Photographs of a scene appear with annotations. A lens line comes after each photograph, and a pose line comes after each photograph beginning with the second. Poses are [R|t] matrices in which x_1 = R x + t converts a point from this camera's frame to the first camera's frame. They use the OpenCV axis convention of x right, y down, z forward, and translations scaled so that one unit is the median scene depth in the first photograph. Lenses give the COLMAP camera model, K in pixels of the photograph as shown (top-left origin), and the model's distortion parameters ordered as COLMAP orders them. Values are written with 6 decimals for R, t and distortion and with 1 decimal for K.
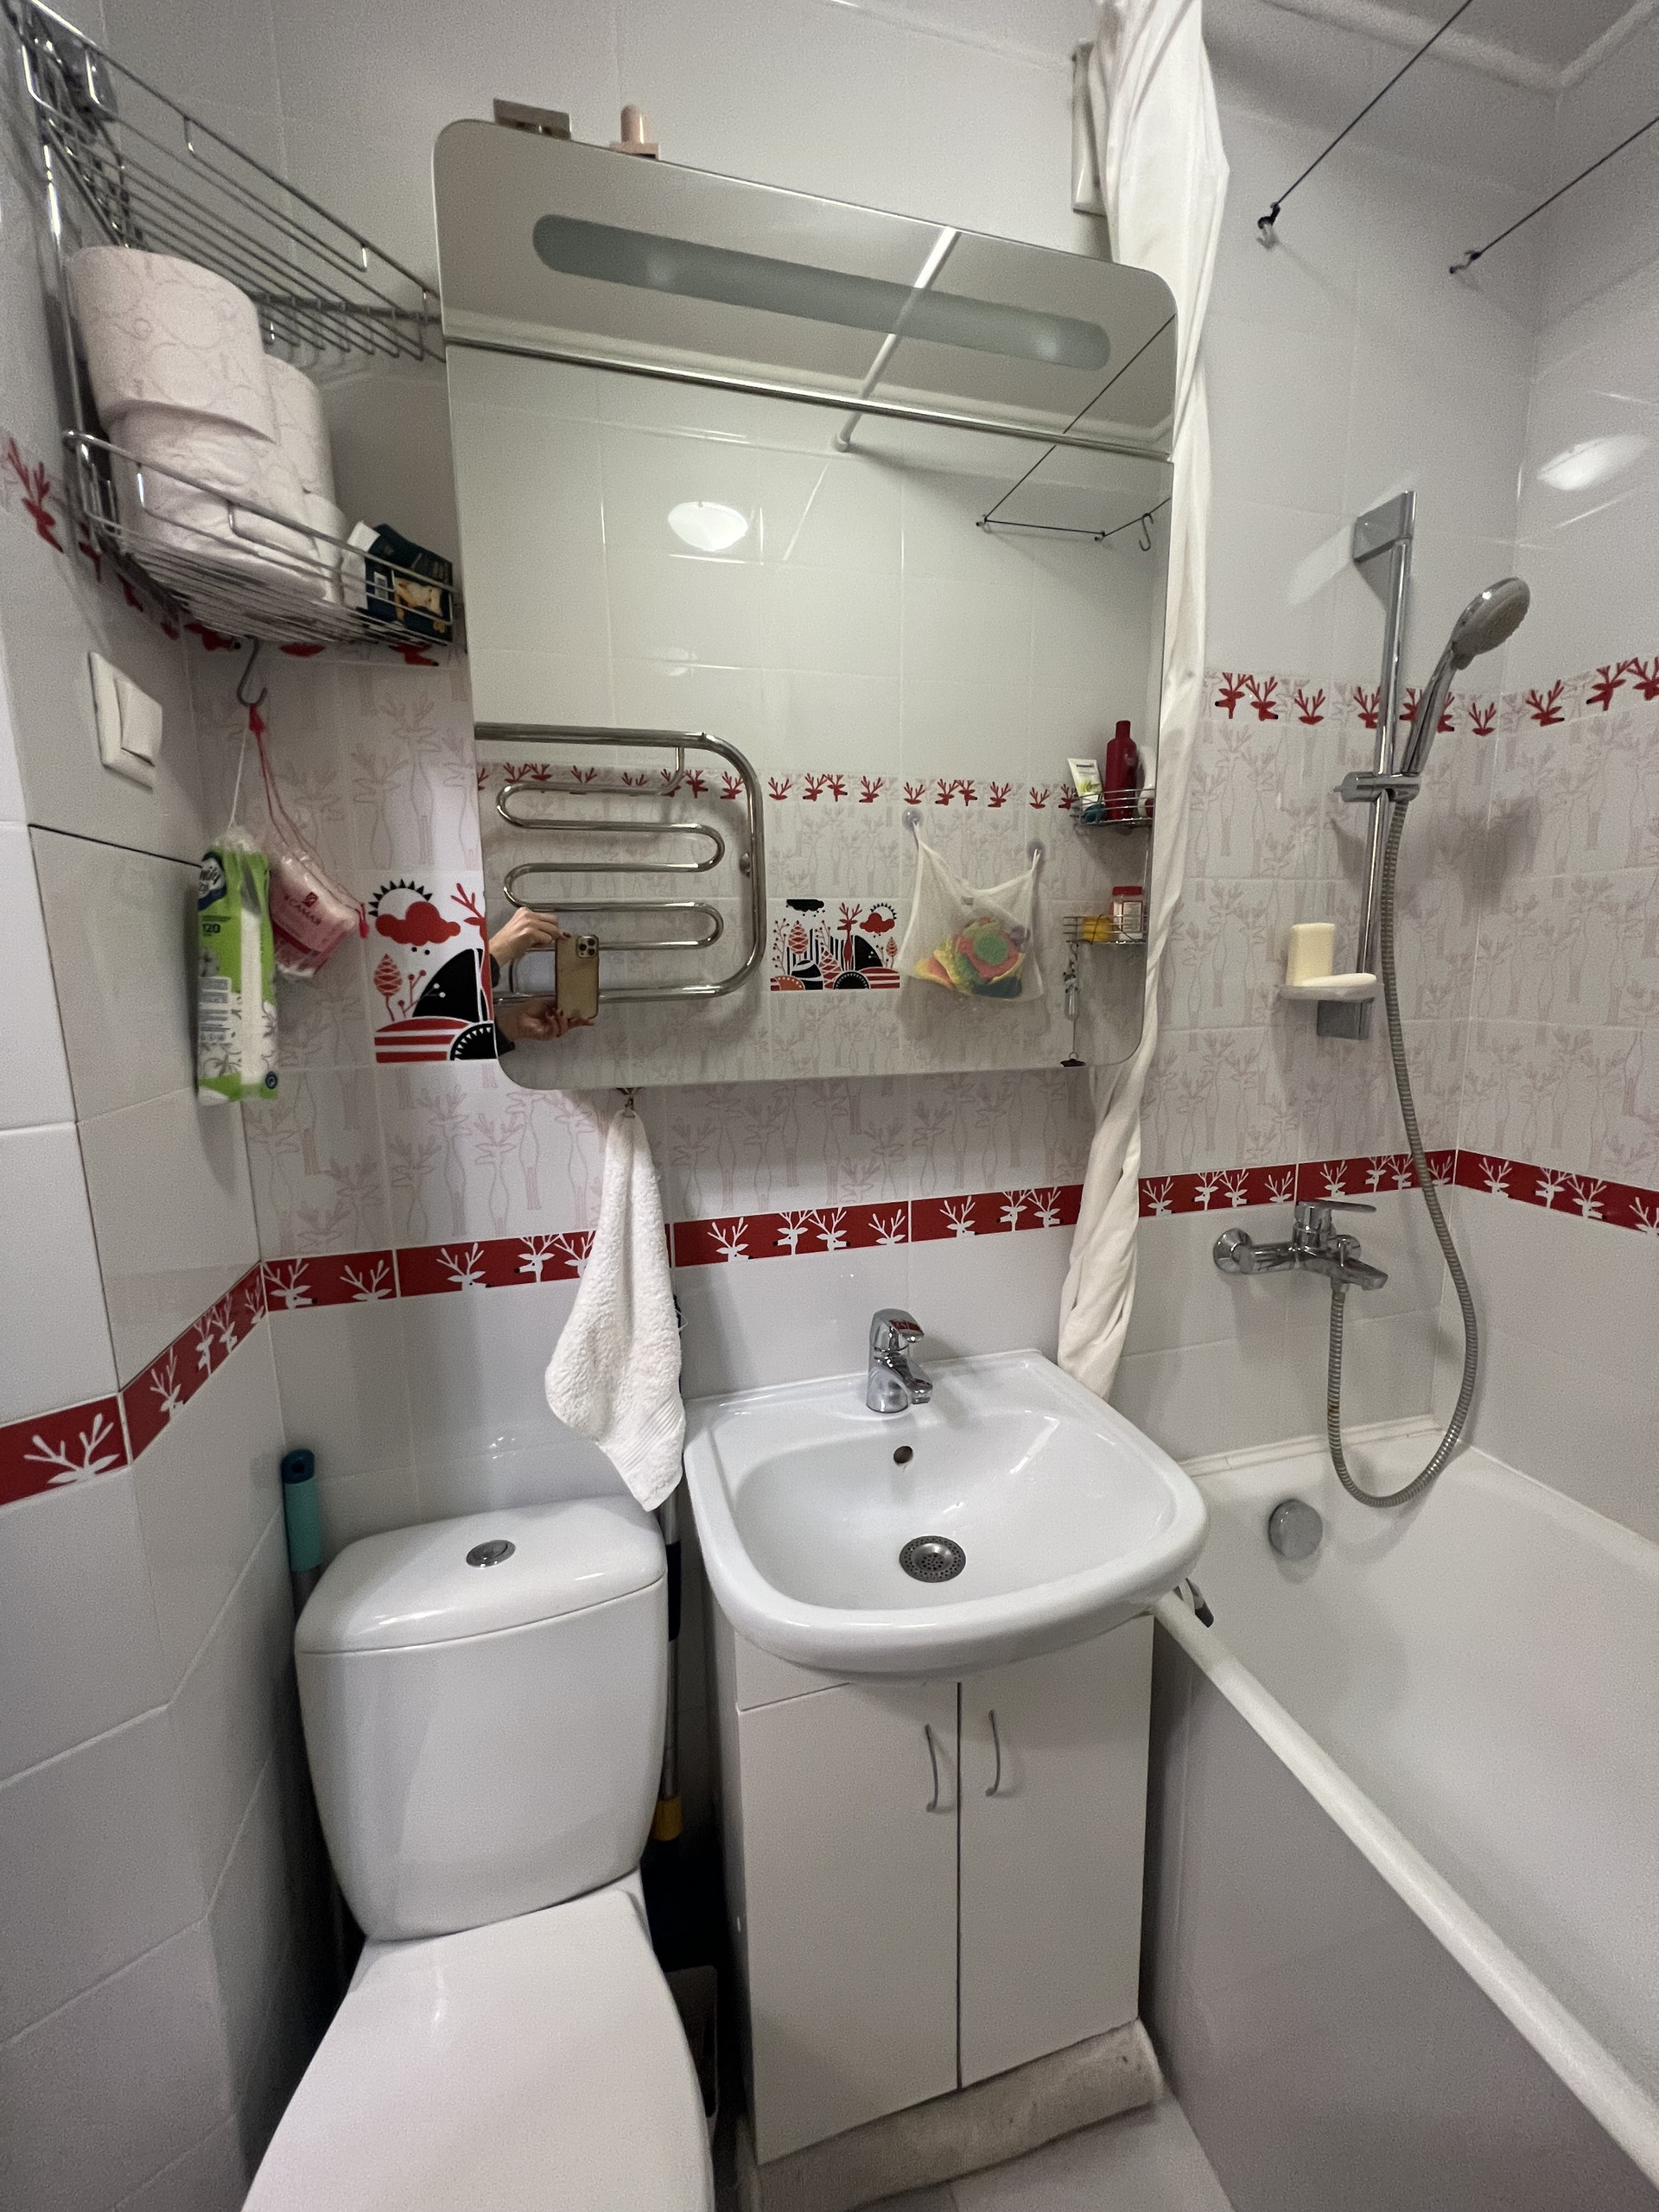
lens RADIAL K [[886.3, 0, 835.5], [0, 886.3, 1101.8], [0, 0, 1]] dist [-0.003638, 0.000884]
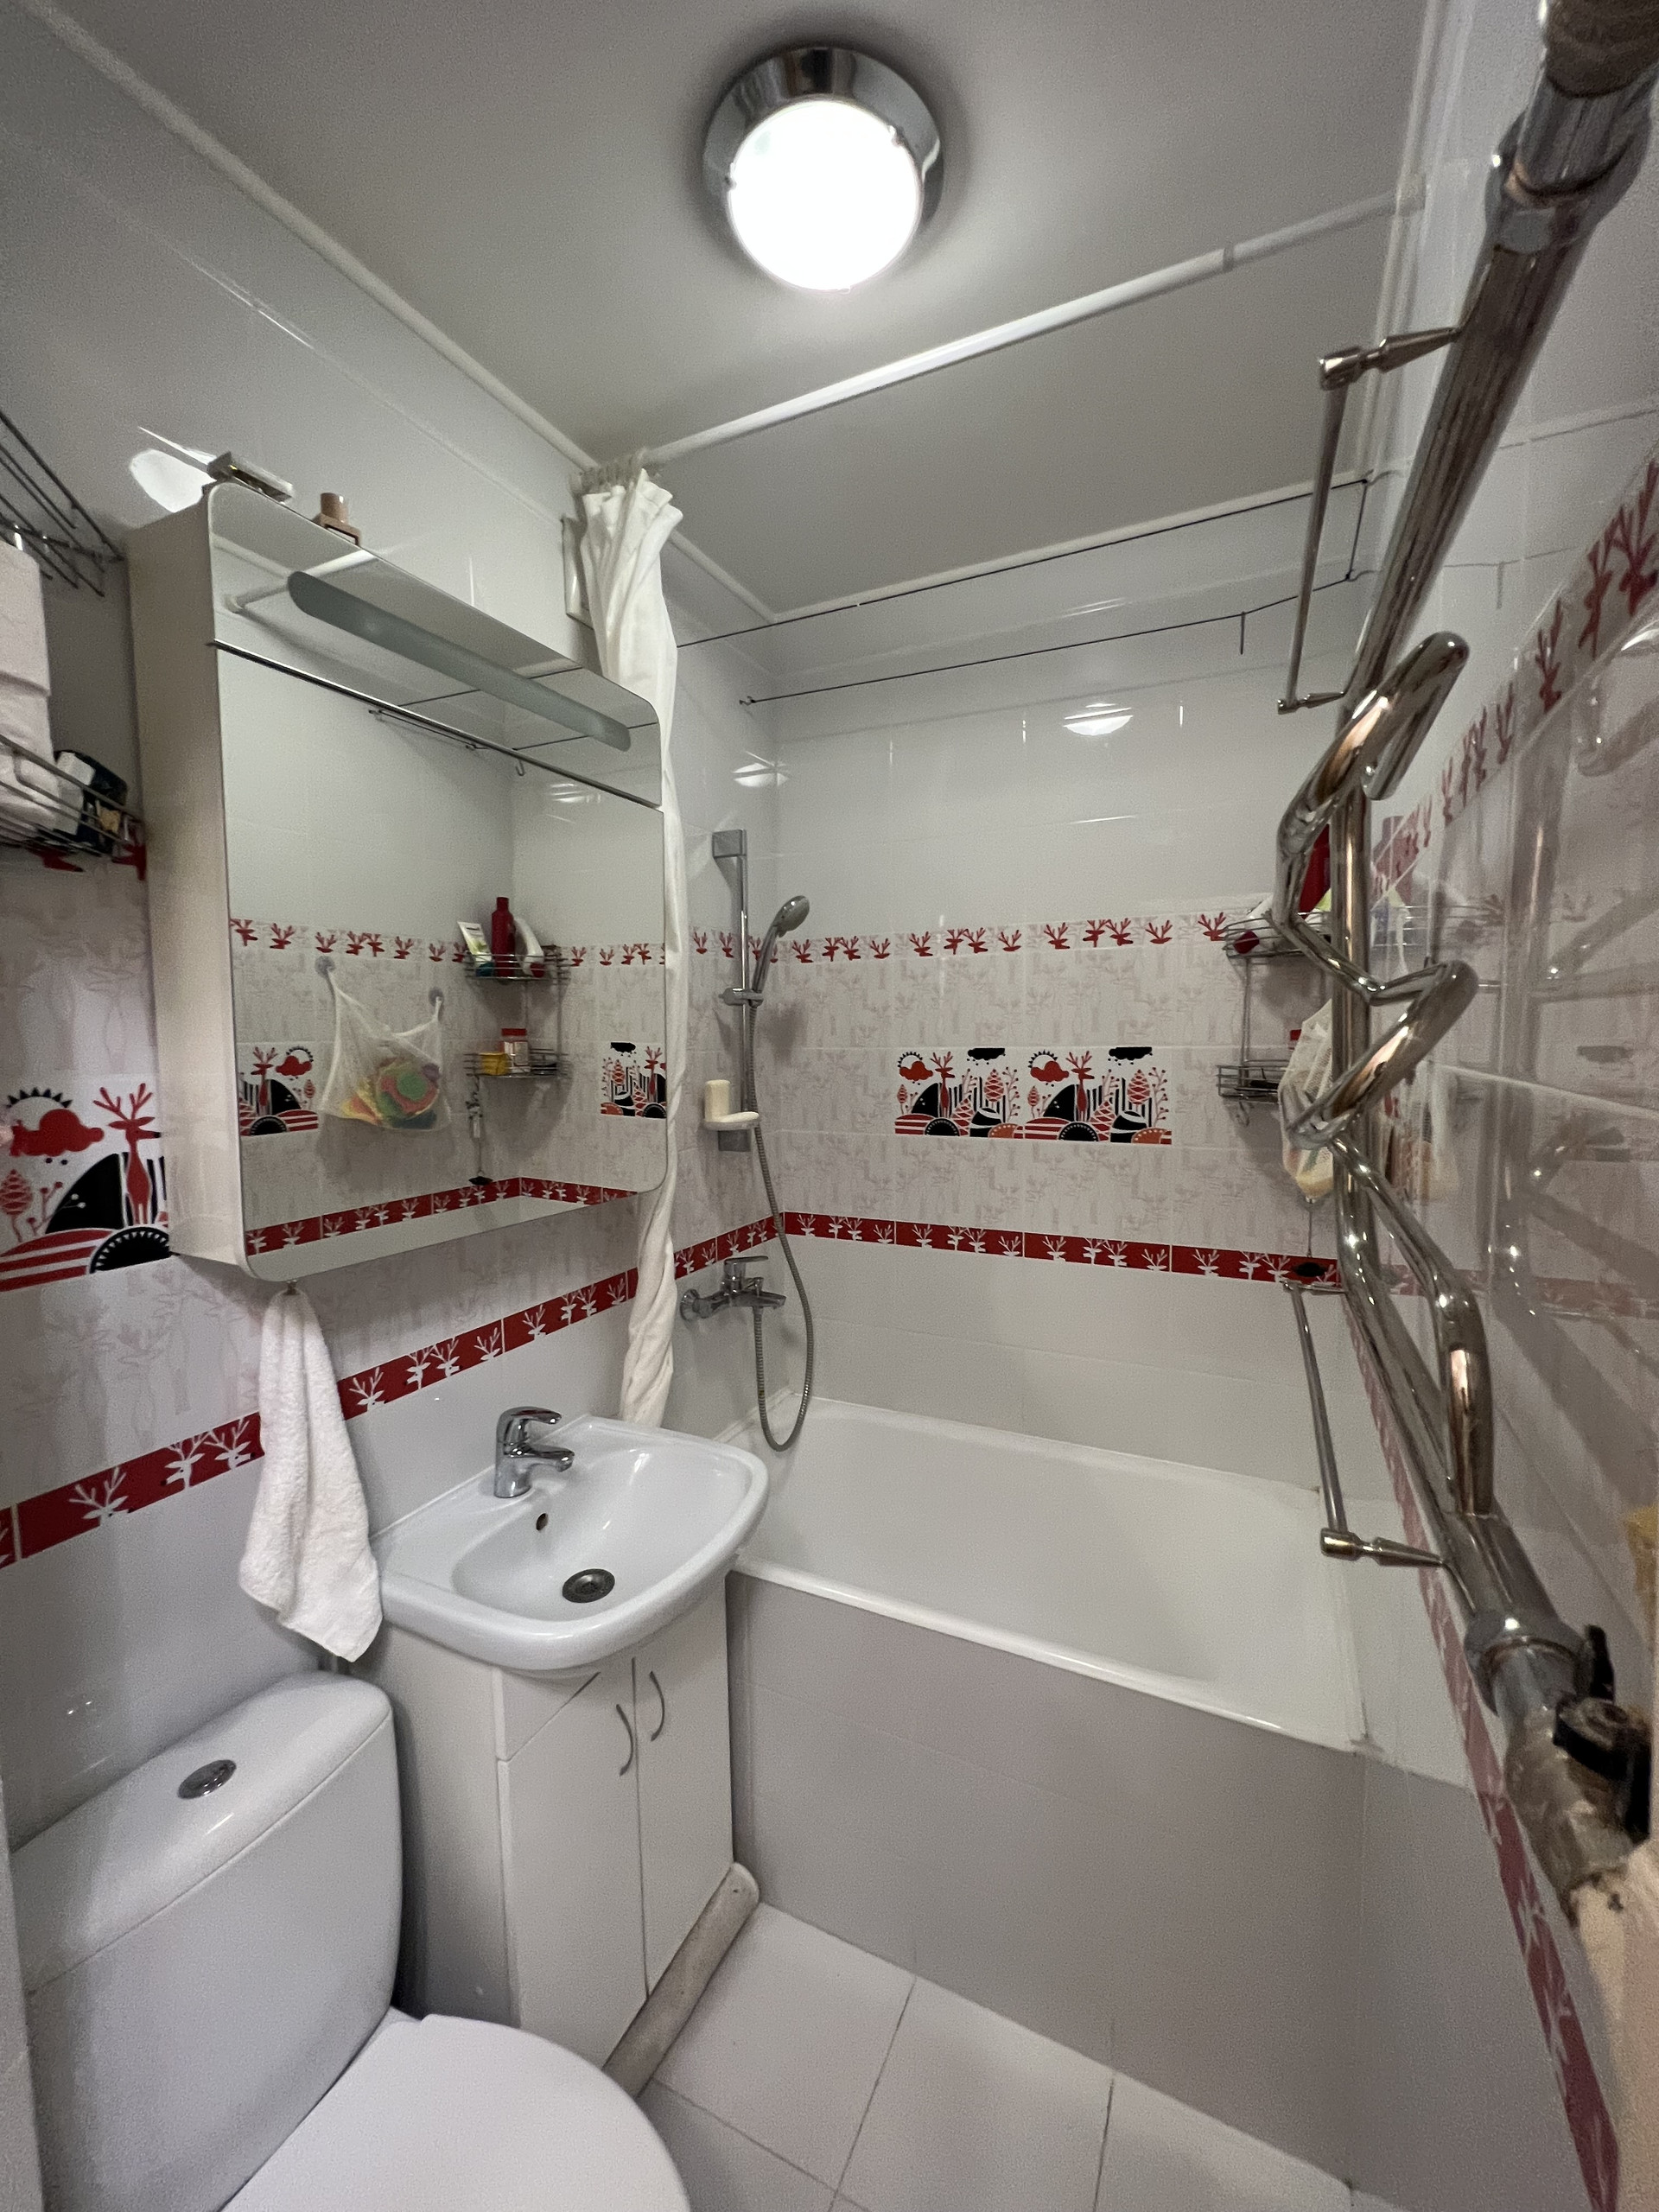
lens RADIAL K [[886.3, 0, 834.2], [0, 886.3, 1100.0], [0, 0, 1]] dist [-0.003638, 0.000884]
pose [[0.663866, -0.048414, 0.746283, -0.476771], [0.122263, 0.991502, -0.044438, -0.072400], [-0.737790, 0.120744, 0.664144, -0.174543]]
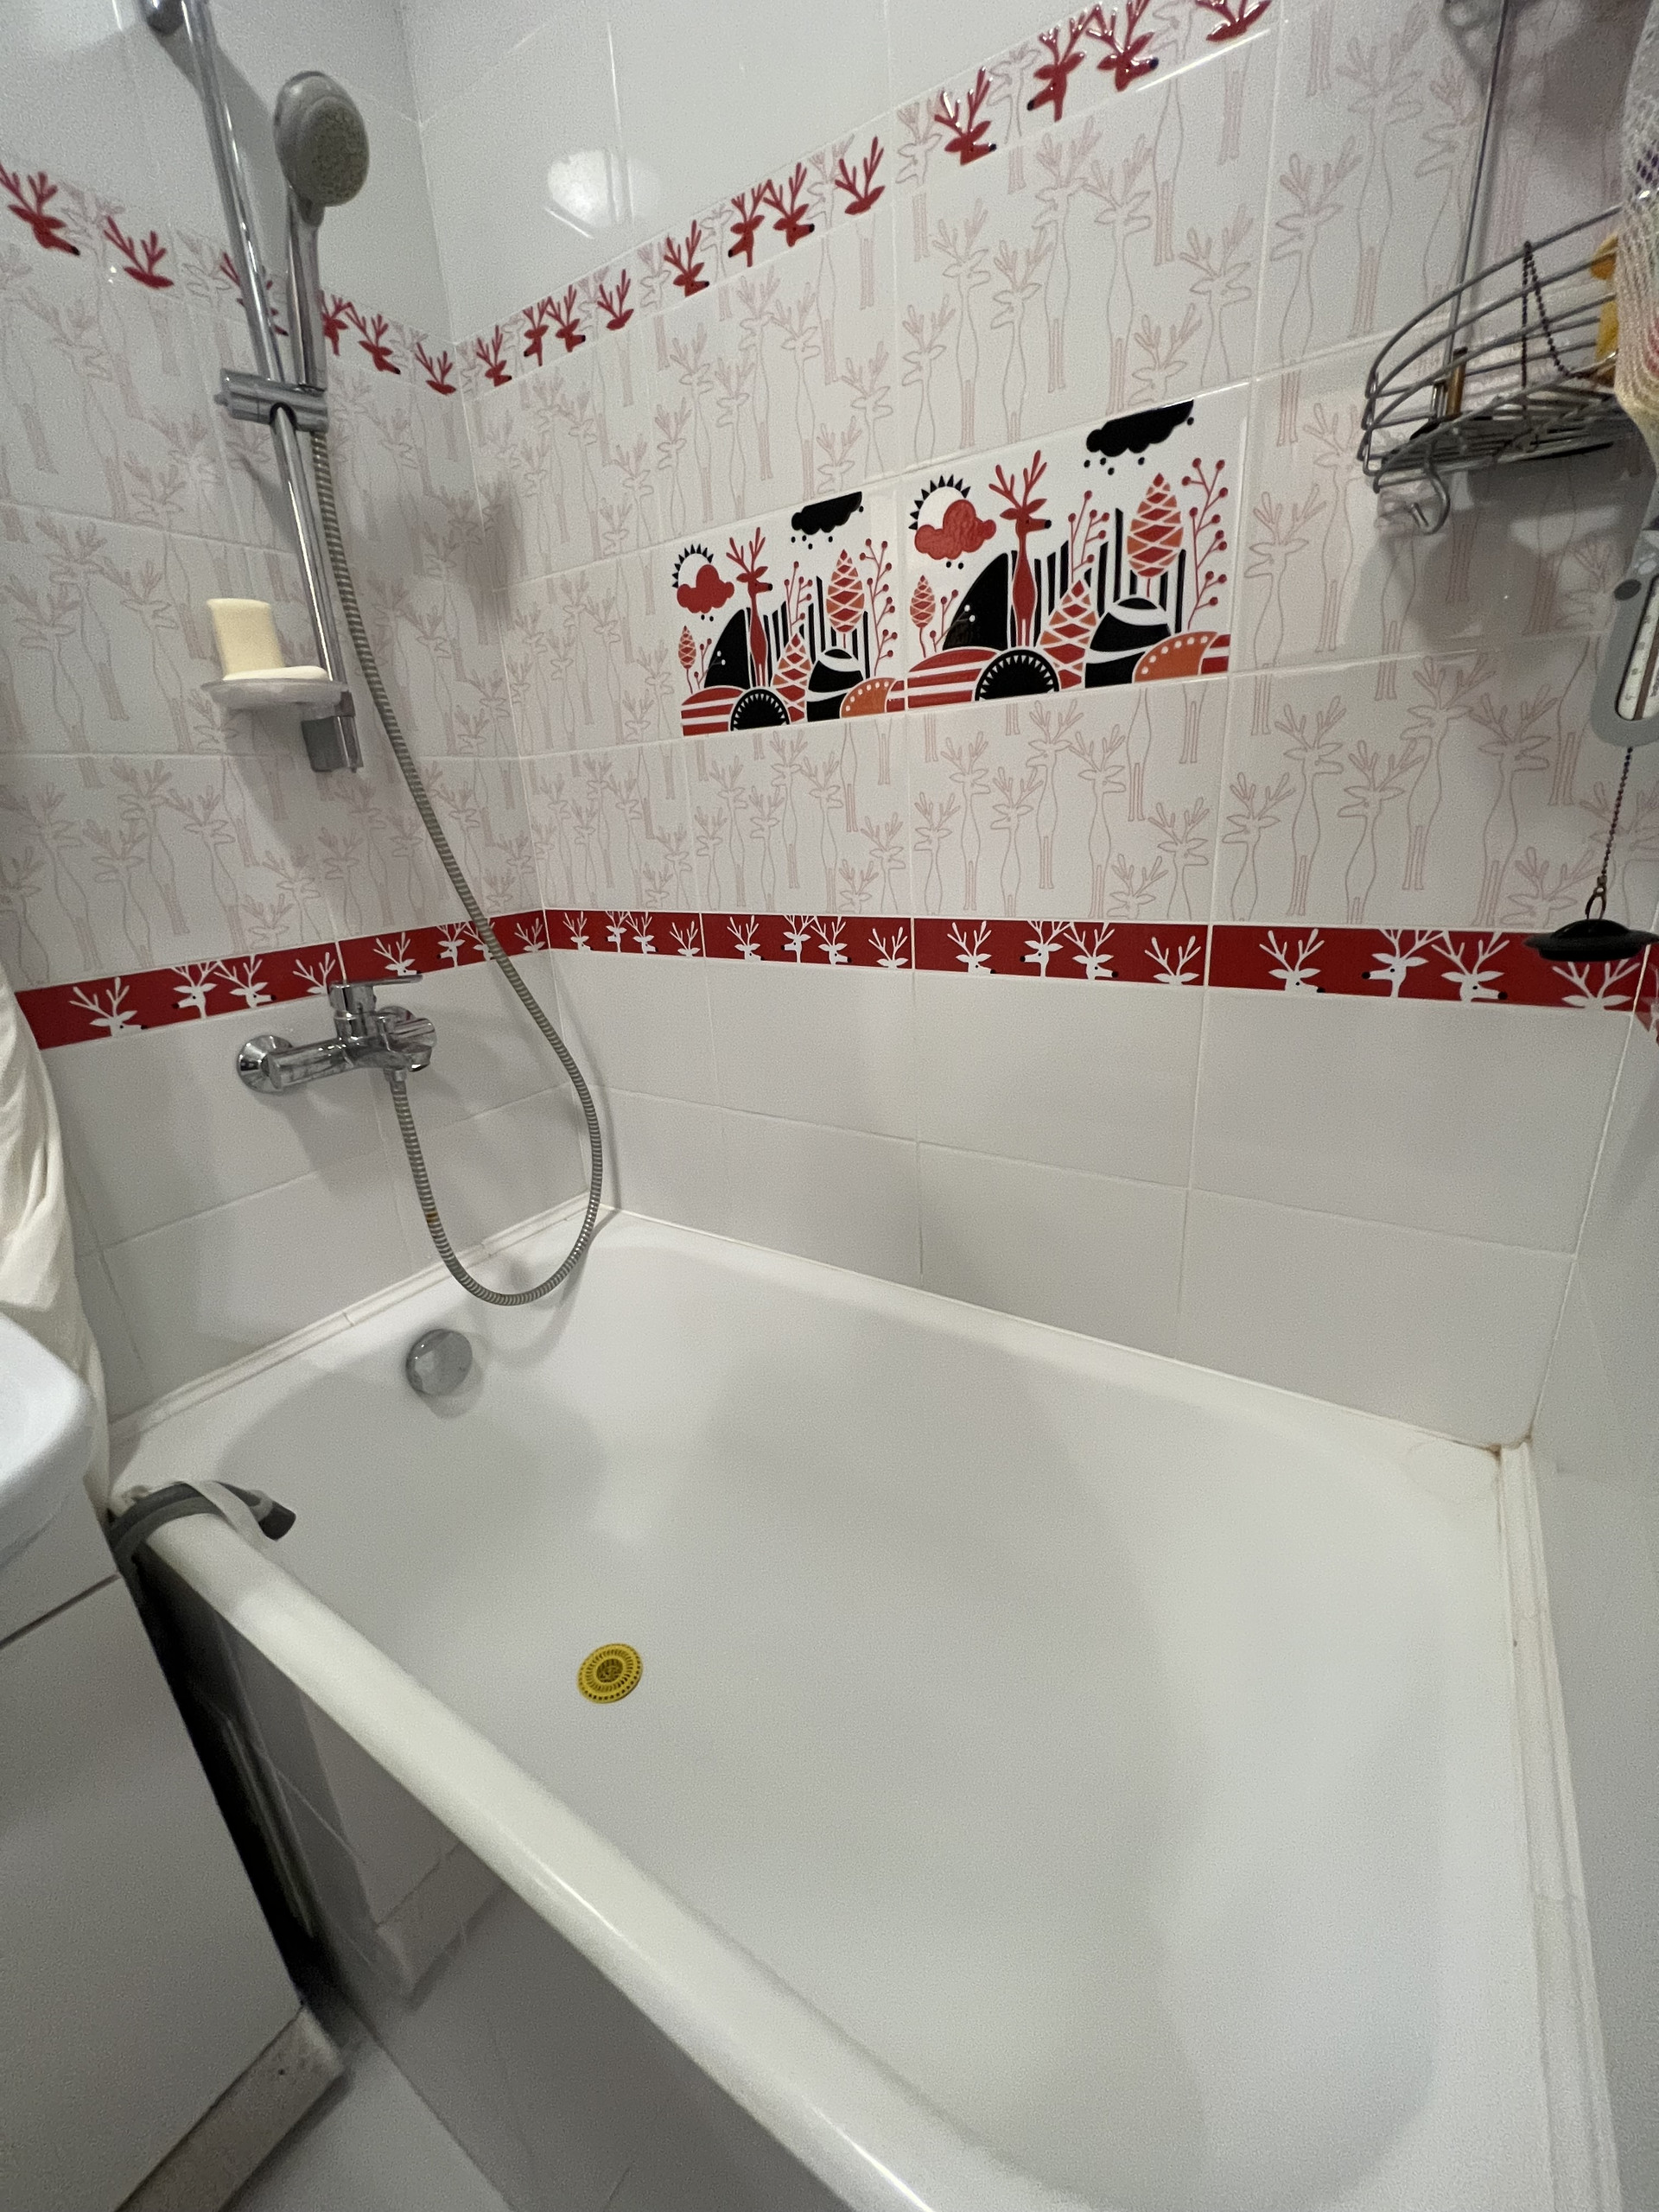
lens RADIAL K [[886.3, 0, 840.0], [0, 886.3, 1103.9], [0, 0, 1]] dist [-0.003638, 0.000884]
pose [[0.752928, -0.234664, 0.614844, 0.360734], [0.148047, 0.970715, 0.189191, 0.136751], [-0.641235, -0.051422, 0.765620, 0.095320]]
